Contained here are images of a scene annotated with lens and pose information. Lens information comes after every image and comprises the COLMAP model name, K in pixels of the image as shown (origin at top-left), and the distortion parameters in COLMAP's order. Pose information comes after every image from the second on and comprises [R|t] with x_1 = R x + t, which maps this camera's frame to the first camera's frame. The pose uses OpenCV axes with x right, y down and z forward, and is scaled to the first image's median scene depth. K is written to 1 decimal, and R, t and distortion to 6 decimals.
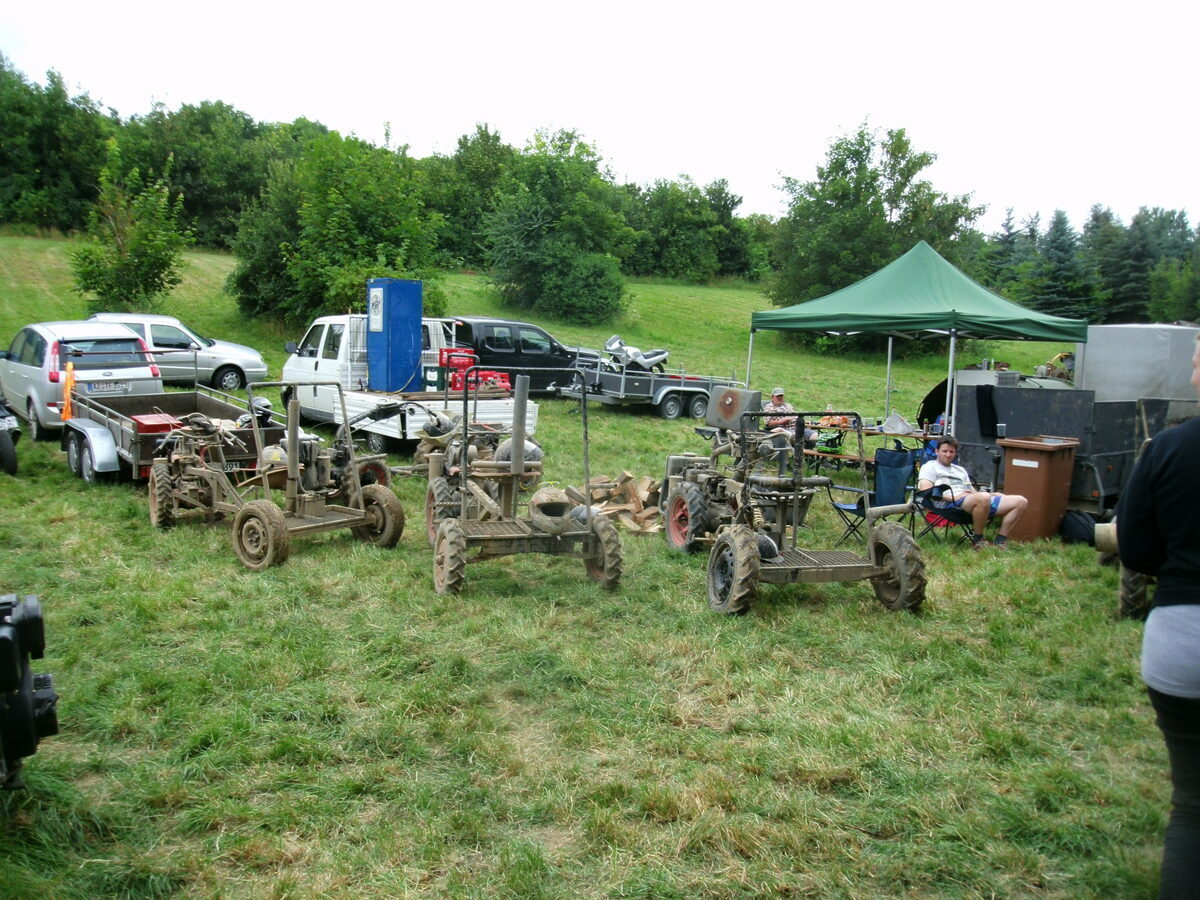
lens RADIAL K [[1037.5, 0, 600.1], [0, 1037.5, 472.1], [0, 0, 1]] dist [-0.027733, -0.078361]
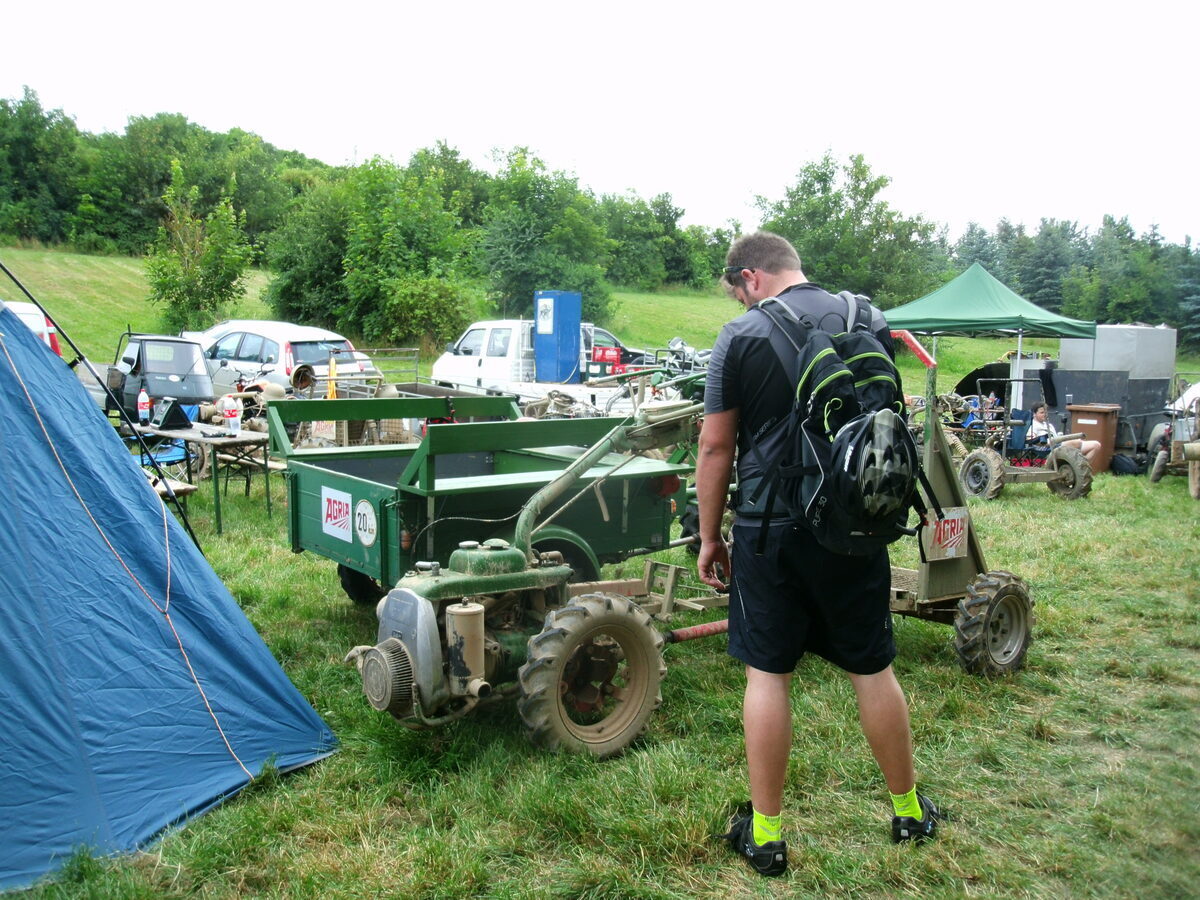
lens RADIAL K [[1037.5, 0, 600.1], [0, 1037.5, 472.1], [0, 0, 1]] dist [-0.027733, -0.078361]
pose [[0.995094, -0.019653, 0.096962, -0.103884], [0.020201, 0.999785, -0.004673, 0.014110], [-0.096849, 0.006609, 0.995277, -0.092663]]
